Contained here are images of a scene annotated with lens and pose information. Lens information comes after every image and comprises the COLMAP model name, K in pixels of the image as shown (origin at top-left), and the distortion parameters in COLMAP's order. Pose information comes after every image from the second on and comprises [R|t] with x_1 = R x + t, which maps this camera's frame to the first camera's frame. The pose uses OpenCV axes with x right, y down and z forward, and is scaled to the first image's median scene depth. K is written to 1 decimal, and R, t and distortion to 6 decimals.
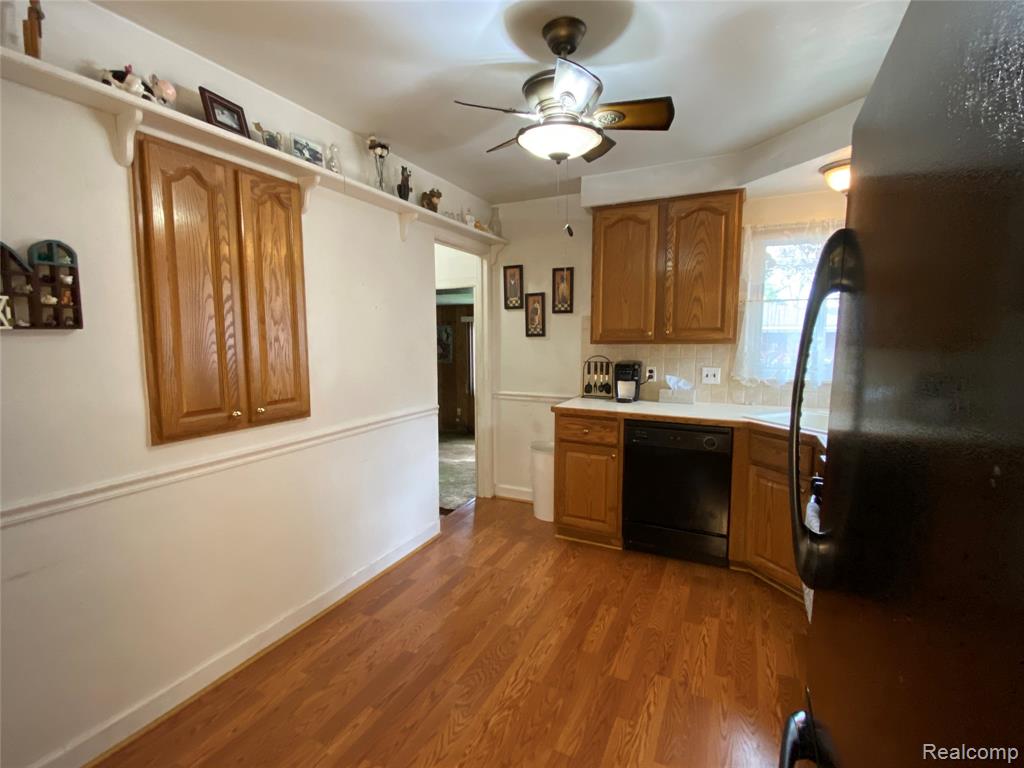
lens RADIAL K [[475.4, 0, 510.2], [0, 475.4, 389.9], [0, 0, 1]] dist [0.039992, -0.000035]
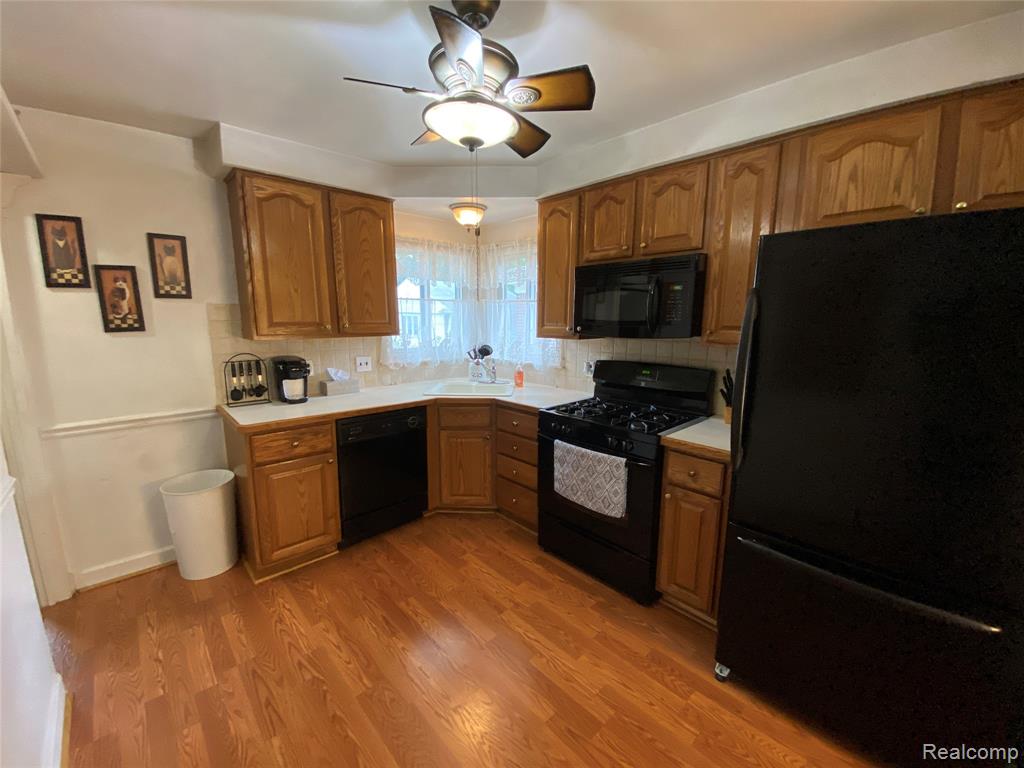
lens RADIAL K [[411.6, 0, 507.6], [0, 411.6, 387.5], [0, 0, 1]] dist [0.018313, -0.019686]
pose [[0.368832, -0.158299, 0.915917, -0.353780], [0.096417, 0.986591, 0.131687, -0.072603], [-0.924482, 0.039740, 0.379149, 0.352853]]
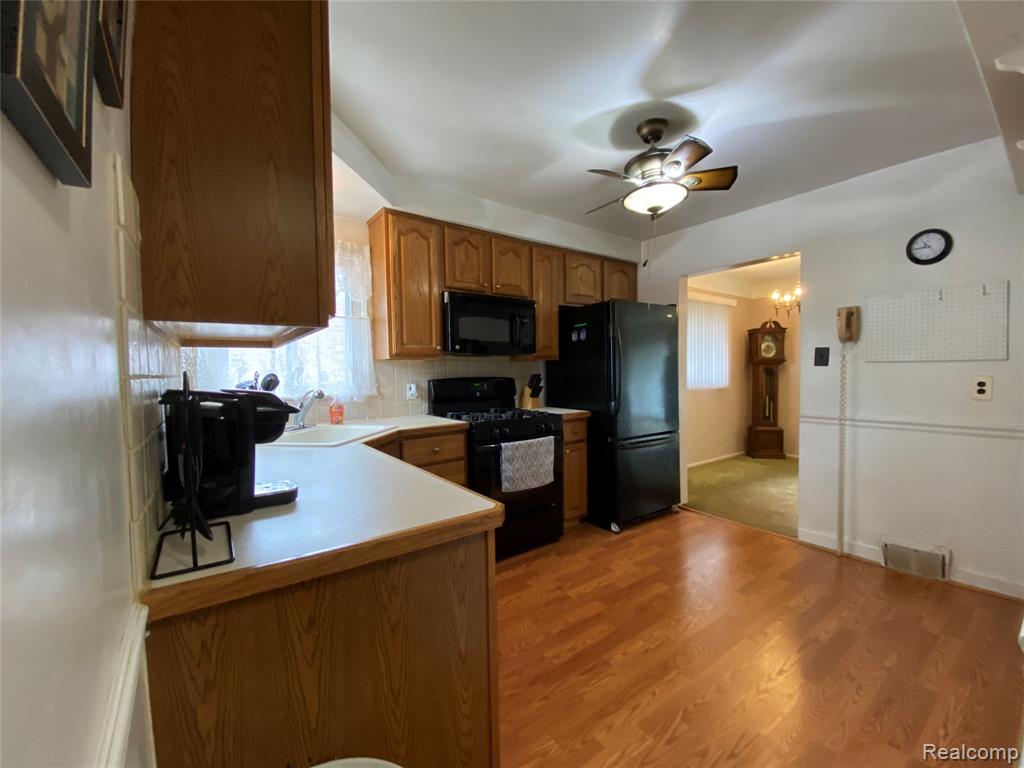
lens RADIAL K [[411.6, 0, 507.6], [0, 411.6, 387.5], [0, 0, 1]] dist [0.018313, -0.019686]
pose [[-0.873297, -0.002710, 0.487181, -0.059645], [0.070165, 0.988860, 0.131275, -0.089595], [-0.482109, 0.148825, -0.863378, 1.252659]]
